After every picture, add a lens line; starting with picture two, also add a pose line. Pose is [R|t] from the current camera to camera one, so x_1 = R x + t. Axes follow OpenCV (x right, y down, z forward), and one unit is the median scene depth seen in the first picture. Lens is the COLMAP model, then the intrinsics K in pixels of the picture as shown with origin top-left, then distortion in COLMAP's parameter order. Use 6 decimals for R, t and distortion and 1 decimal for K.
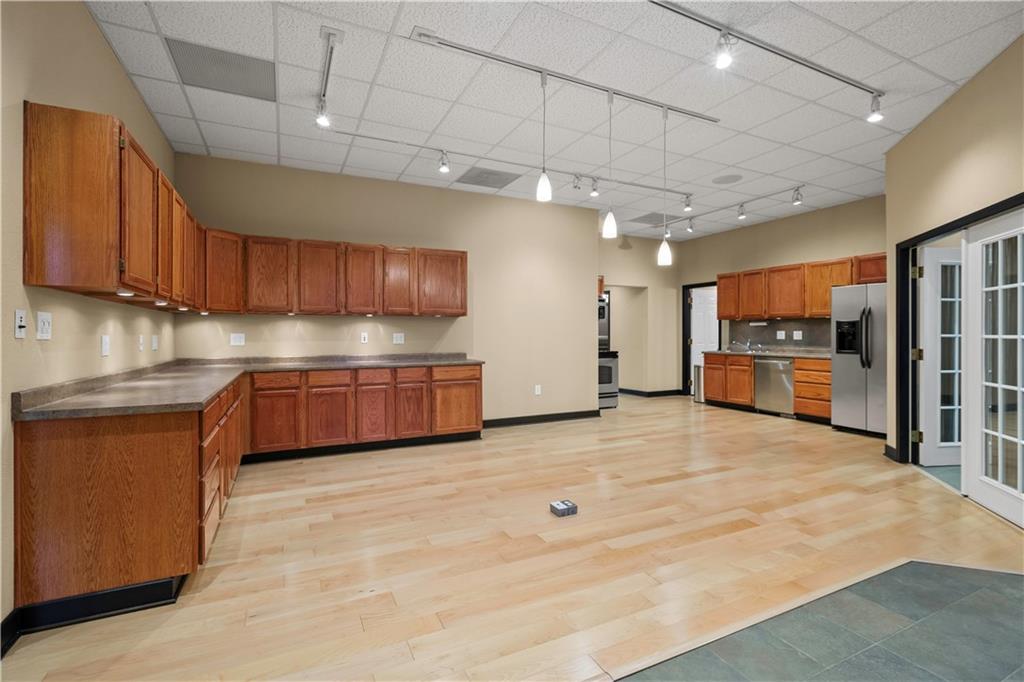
lens RADIAL K [[473.6, 0, 513.6], [0, 473.6, 333.0], [0, 0, 1]] dist [-0.001711, 0.000004]
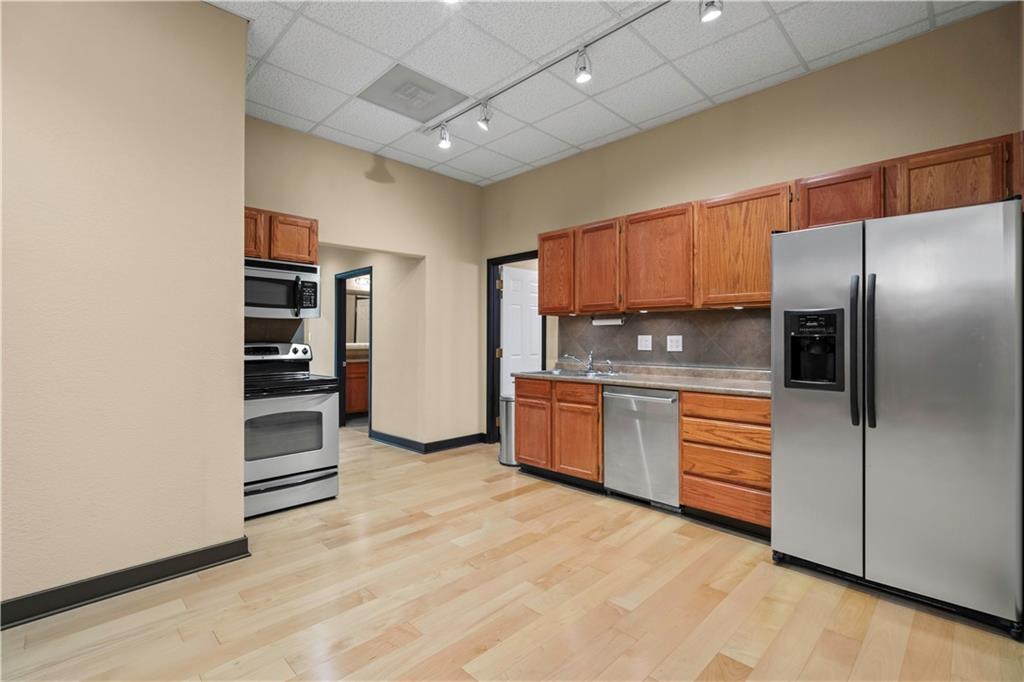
lens RADIAL K [[467.9, 0, 516.4], [0, 467.9, 335.3], [0, 0, 1]] dist [-0.002234, 0.000538]
pose [[0.945375, 0.004473, 0.325954, 0.247923], [-0.002347, 0.999973, -0.006916, -0.000238], [-0.325977, 0.005774, 0.945360, 0.536249]]
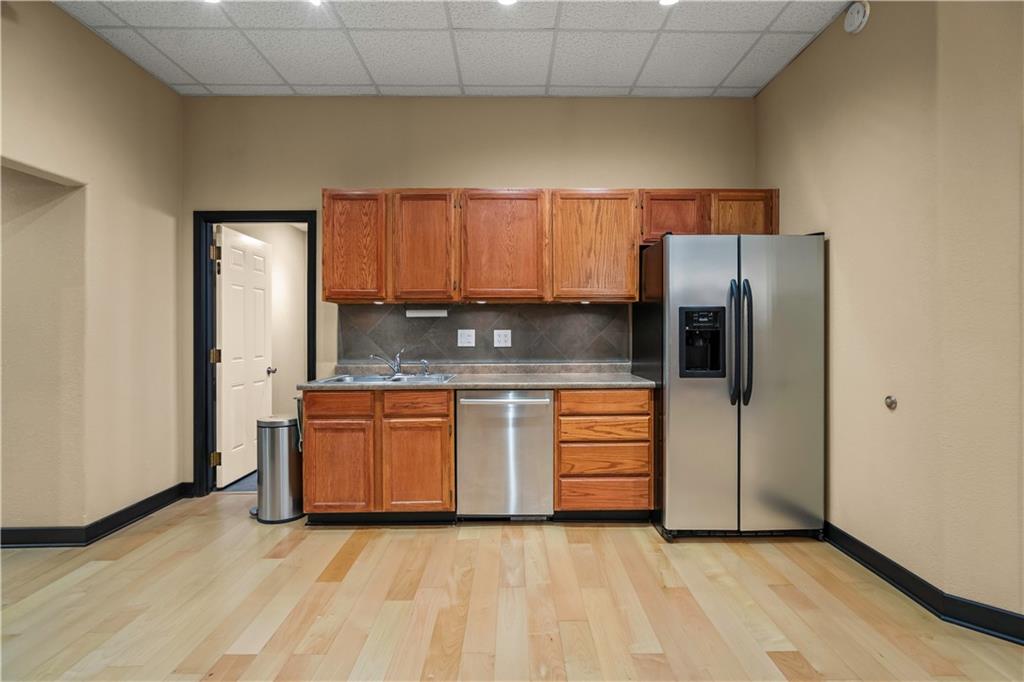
lens RADIAL K [[474.0, 0, 515.9], [0, 474.0, 329.3], [0, 0, 1]] dist [-0.012194, 0.011399]
pose [[0.424299, 0.002866, 0.905517, 0.150565], [0.002174, 0.999989, -0.004183, -0.002255], [-0.905519, 0.003743, 0.424288, 0.749125]]
